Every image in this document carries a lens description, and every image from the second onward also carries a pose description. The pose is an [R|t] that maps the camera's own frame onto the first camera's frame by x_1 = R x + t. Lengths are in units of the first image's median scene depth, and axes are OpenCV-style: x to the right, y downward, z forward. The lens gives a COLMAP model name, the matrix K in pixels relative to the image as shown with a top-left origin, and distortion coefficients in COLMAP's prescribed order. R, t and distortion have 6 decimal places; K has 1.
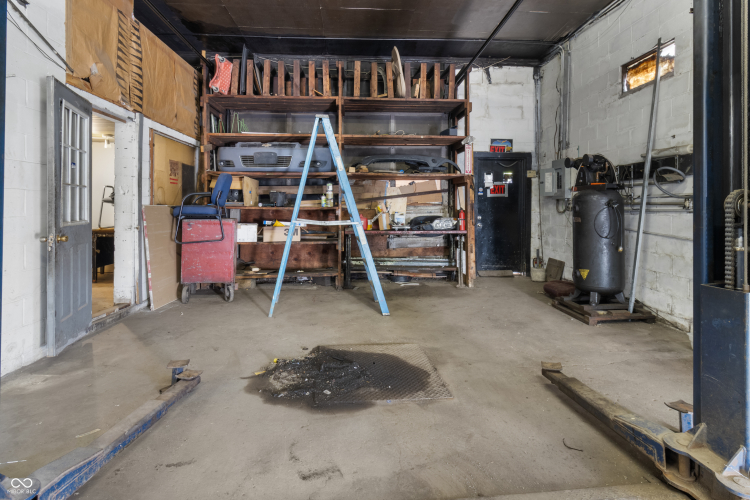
lens RADIAL K [[396.0, 0, 373.9], [0, 396.0, 211.1], [0, 0, 1]] dist [-0.000648, -0.001986]
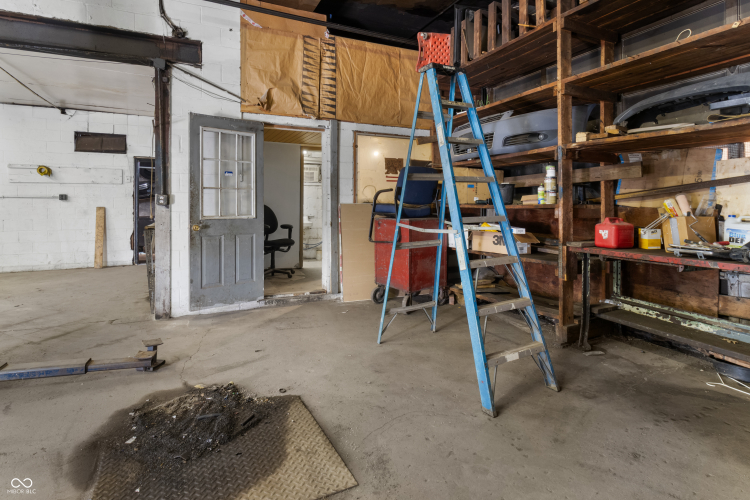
lens RADIAL K [[396.0, 0, 373.9], [0, 396.0, 211.1], [0, 0, 1]] dist [-0.000648, -0.001986]
pose [[0.369220, 0.010835, -0.929279, 0.370005], [-0.006996, 0.999936, 0.008879, -0.003691], [0.929316, 0.003222, 0.369272, 0.544881]]
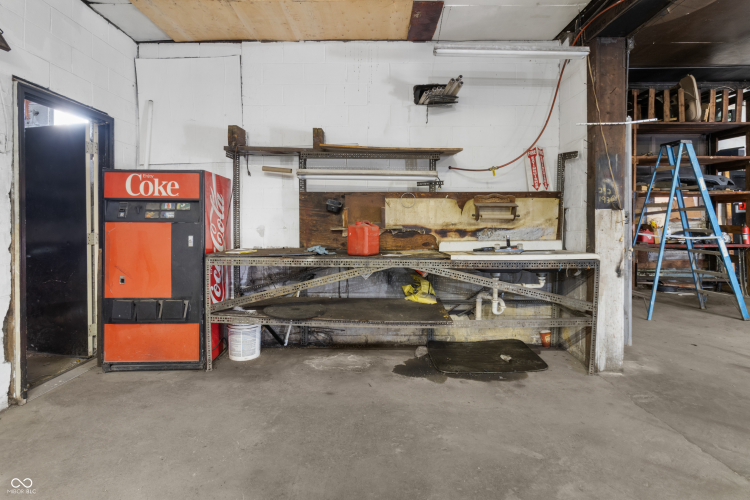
lens RADIAL K [[389.7, 0, 376.2], [0, 389.7, 229.0], [0, 0, 1]] dist [-0.000453, -0.000435]
pose [[0.997924, -0.001379, -0.064390, -0.757012], [0.001977, 0.999956, 0.009219, -0.003804], [0.064374, -0.009327, 0.997882, -0.127882]]
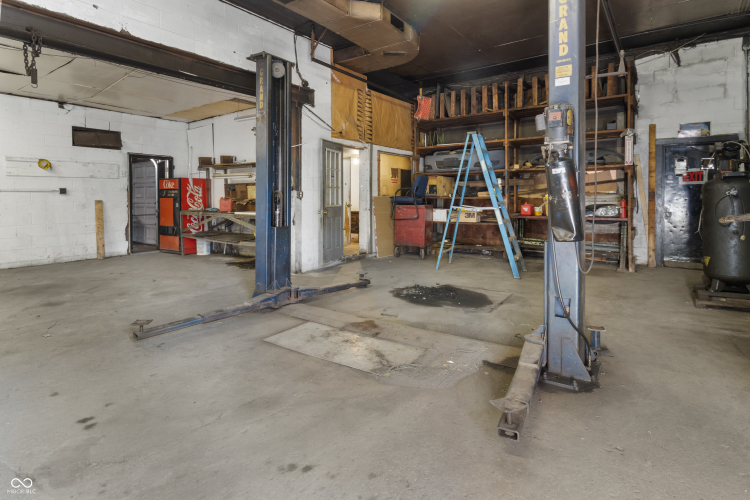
lens RADIAL K [[396.1, 0, 370.7], [0, 396.1, 204.8], [0, 0, 1]] dist [-0.002992, -0.001023]
pose [[0.769755, 0.006363, -0.638308, 0.403125], [0.000929, 0.999938, 0.011088, 0.001752], [0.638339, -0.009128, 0.769702, -0.262693]]
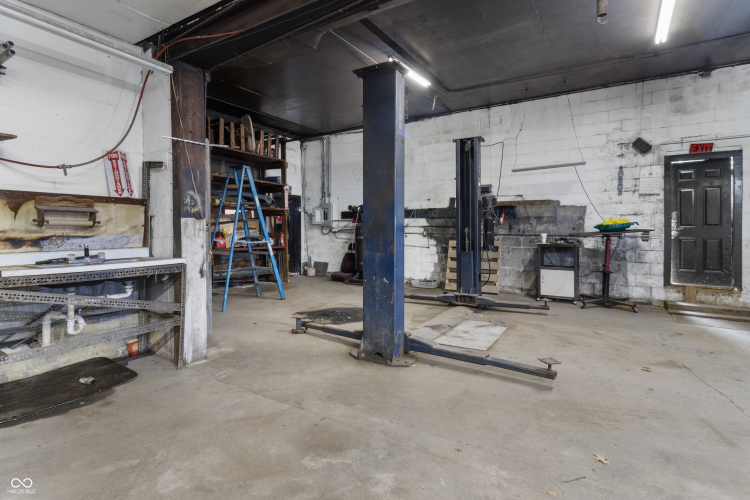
lens RADIAL K [[380.8, 0, 371.5], [0, 380.8, 242.3], [0, 0, 1]] dist [0.000437, -0.000943]
pose [[0.597182, -0.023082, 0.801774, -0.788023], [0.003492, 0.999651, 0.026177, -0.002297], [-0.802098, -0.012833, 0.597054, -0.153455]]
